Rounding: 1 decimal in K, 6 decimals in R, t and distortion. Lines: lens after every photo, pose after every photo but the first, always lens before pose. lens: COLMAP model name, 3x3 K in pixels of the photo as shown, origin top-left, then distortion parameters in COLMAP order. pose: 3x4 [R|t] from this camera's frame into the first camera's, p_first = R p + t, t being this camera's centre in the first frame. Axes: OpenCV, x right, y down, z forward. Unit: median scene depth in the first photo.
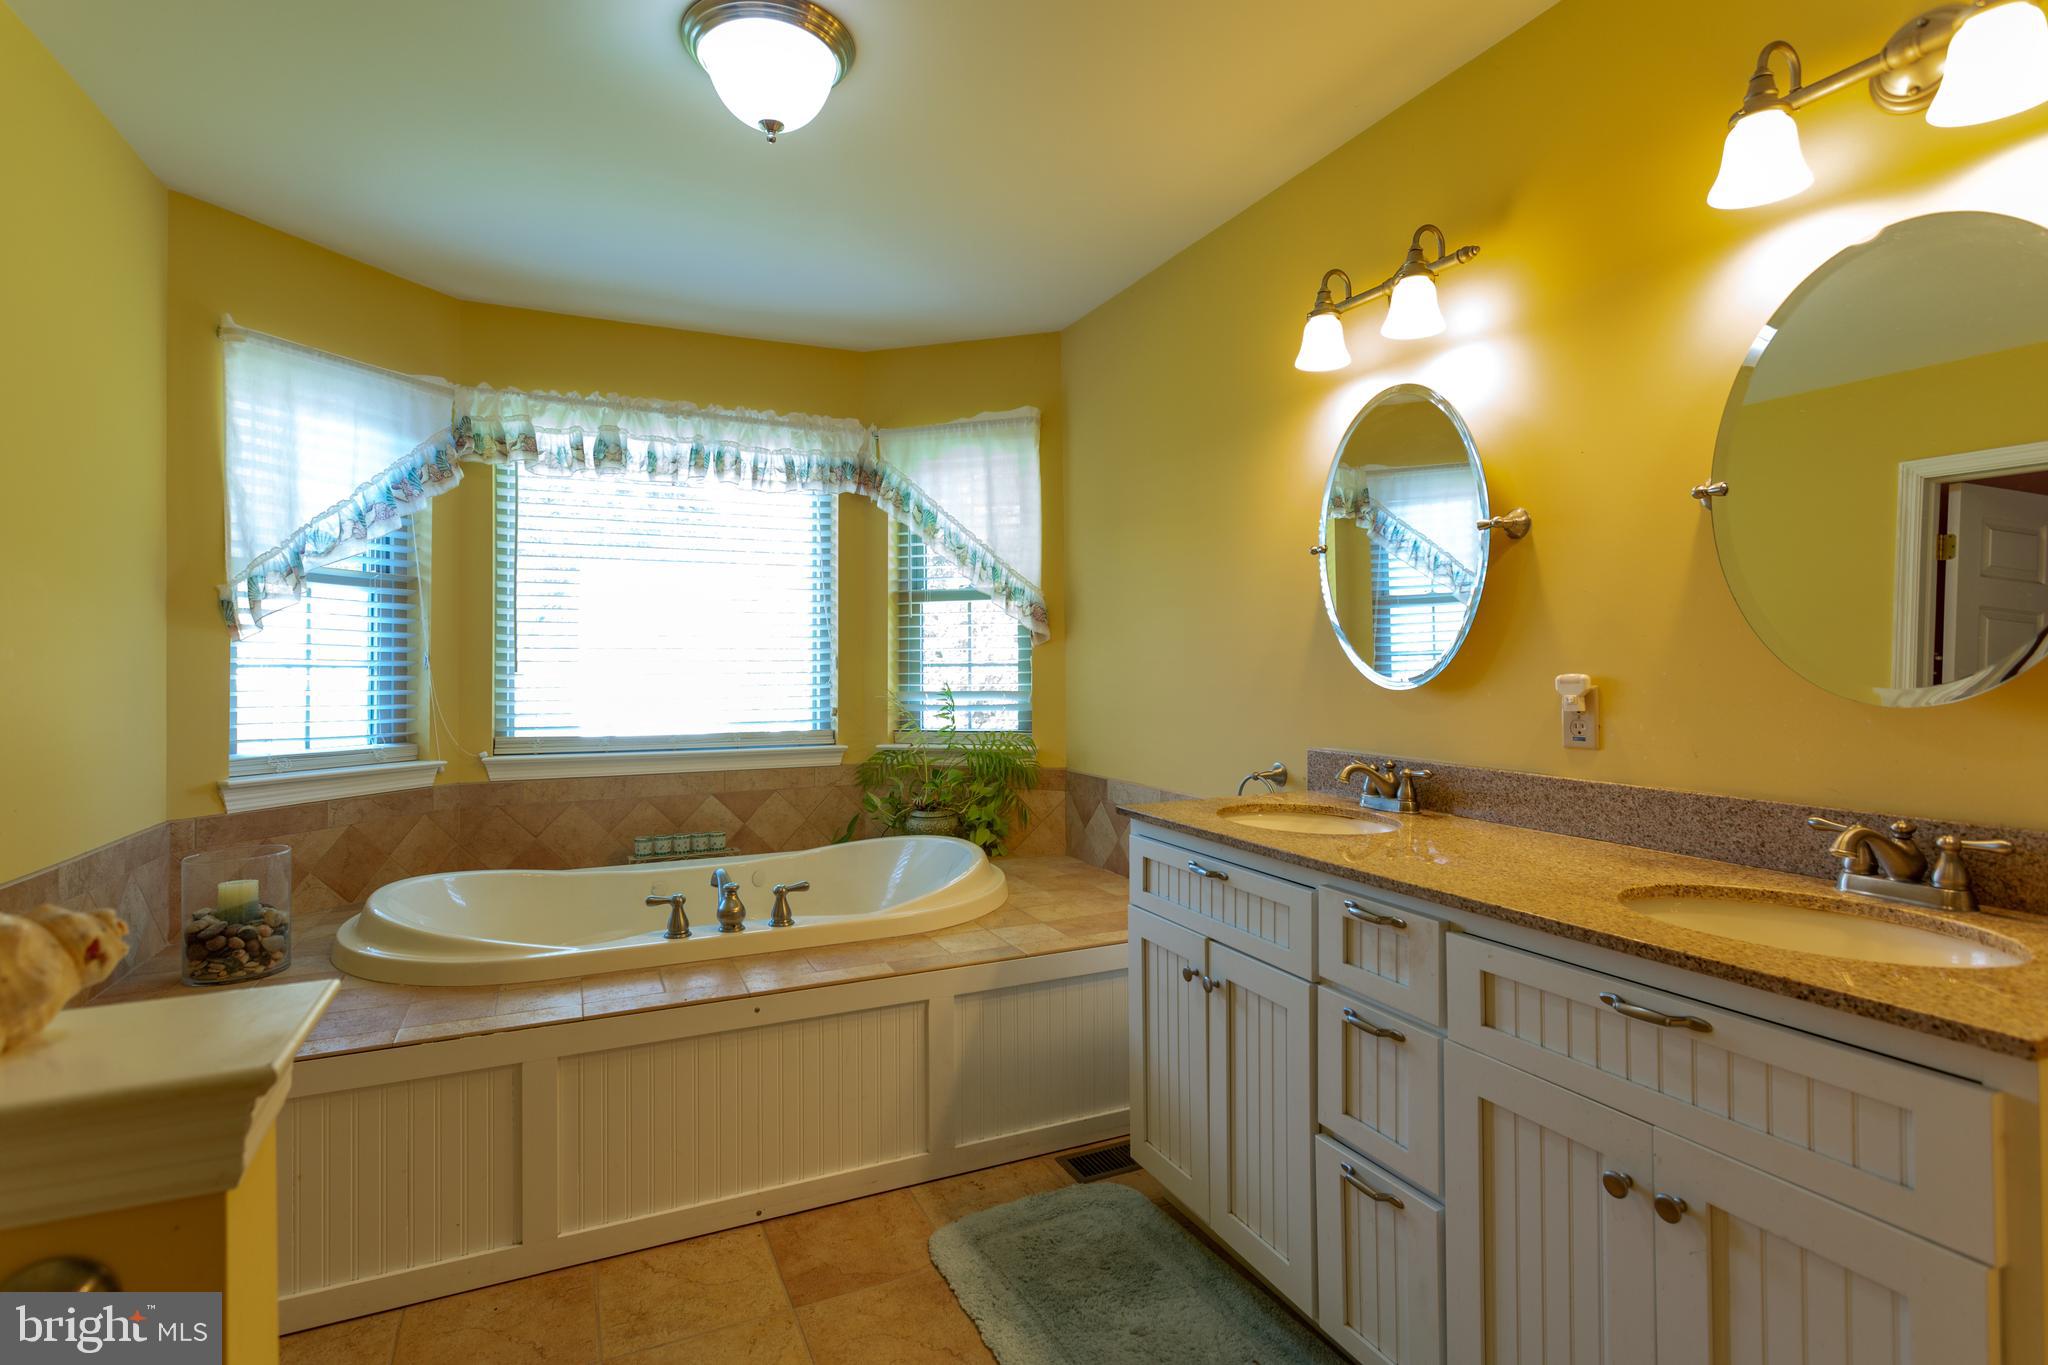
lens RADIAL K [[990.2, 0, 1003.7], [0, 990.2, 657.9], [0, 0, 1]] dist [-0.000117, 0.000033]
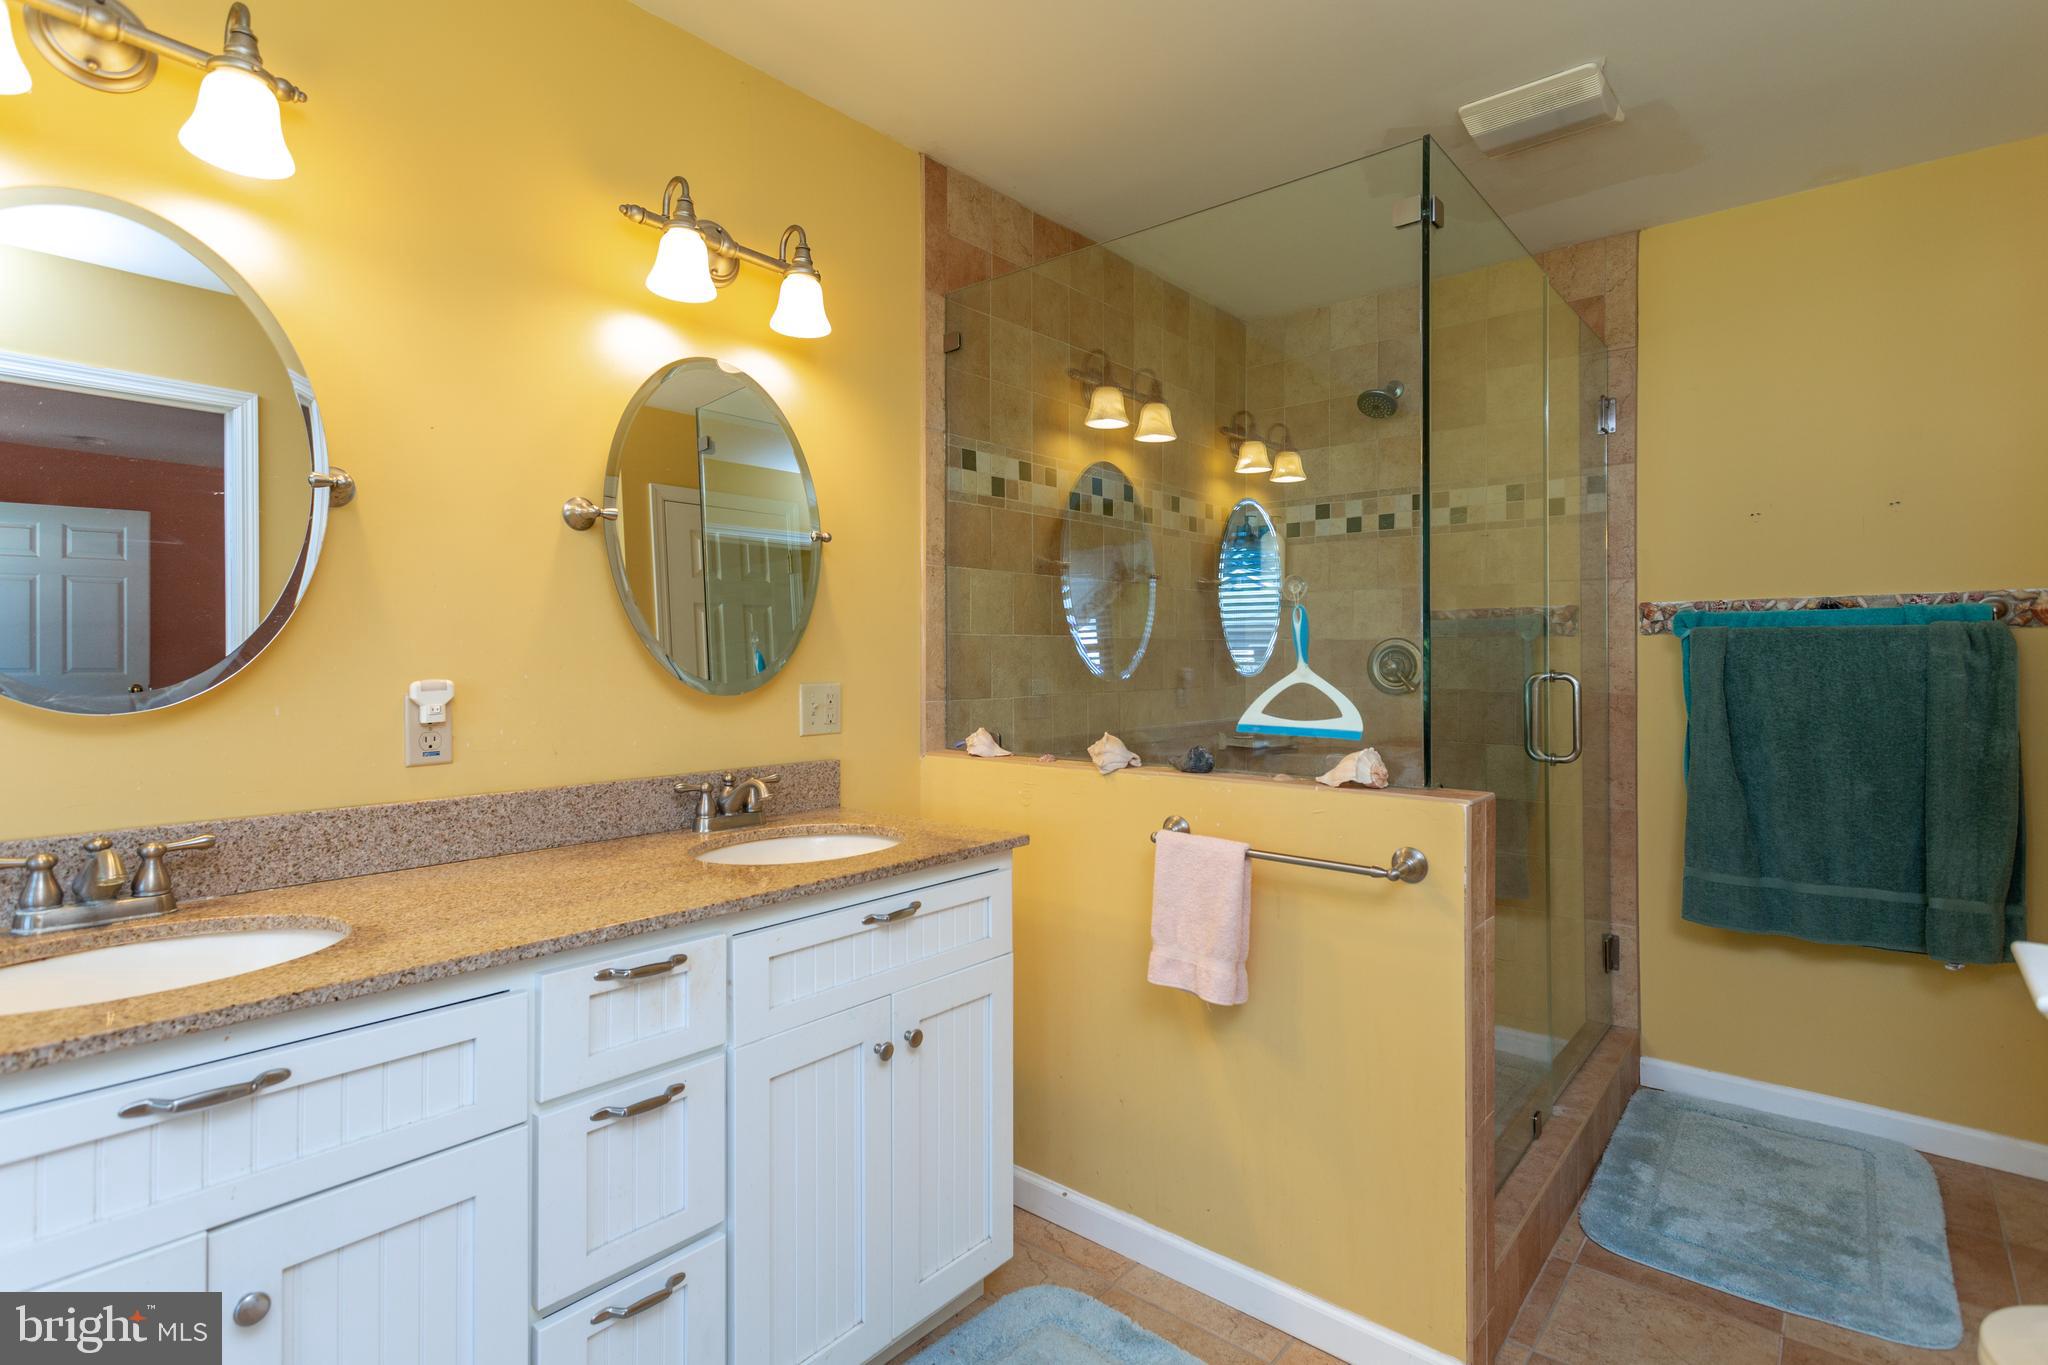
lens RADIAL K [[990.2, 0, 1003.7], [0, 990.2, 657.9], [0, 0, 1]] dist [-0.000117, 0.000033]
pose [[-0.412916, 0.005633, 0.910752, -0.460707], [-0.000358, 0.999980, -0.006347, 0.002018], [-0.910769, -0.002947, -0.412905, 0.961387]]
